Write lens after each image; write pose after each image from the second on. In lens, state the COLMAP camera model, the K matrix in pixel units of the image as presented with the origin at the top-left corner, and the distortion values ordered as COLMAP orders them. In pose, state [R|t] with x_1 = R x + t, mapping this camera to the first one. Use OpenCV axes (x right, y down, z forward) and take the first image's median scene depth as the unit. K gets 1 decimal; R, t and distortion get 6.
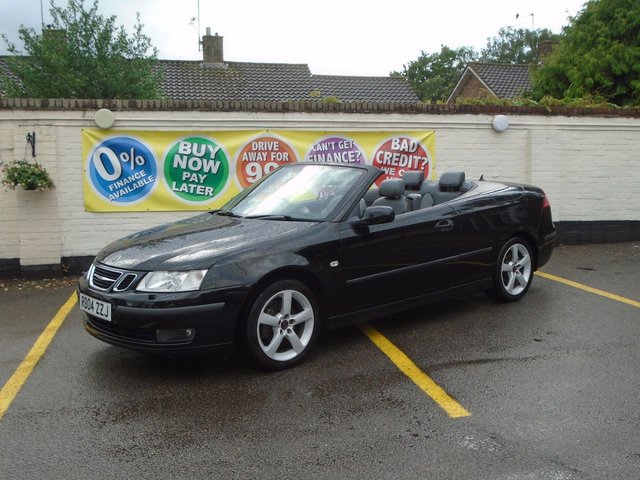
lens RADIAL K [[707.2, 0, 321.2], [0, 707.2, 237.2], [0, 0, 1]] dist [-0.013287, -0.016059]
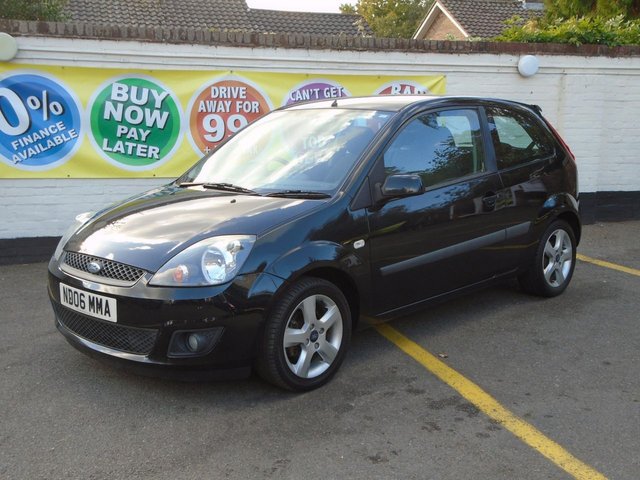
lens RADIAL K [[802.1, 0, 317.6], [0, 802.1, 240.0], [0, 0, 1]] dist [0.140872, -0.014928]
pose [[0.994993, -0.004908, 0.099823, -0.072039], [0.000710, 0.999115, 0.042046, -0.008117], [-0.099941, -0.041765, 0.994116, 0.130948]]
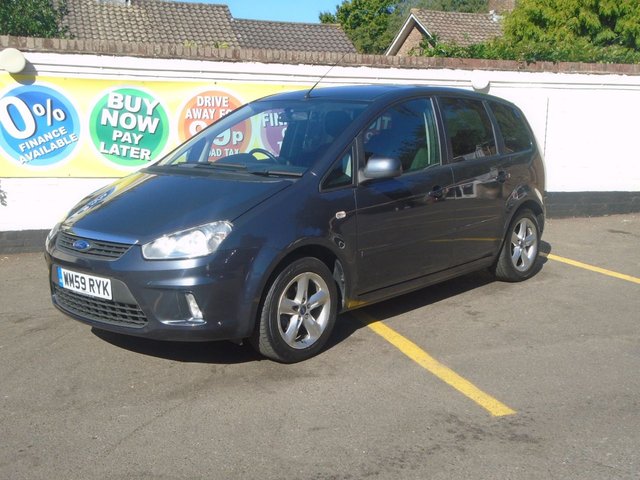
lens RADIAL K [[806.4, 0, 322.0], [0, 806.4, 238.7], [0, 0, 1]] dist [0.121060, -0.003736]
pose [[0.992202, -0.001521, 0.124630, -0.071097], [-0.002803, 0.999400, 0.034515, 0.001231], [-0.124608, -0.034596, 0.991603, 0.017160]]
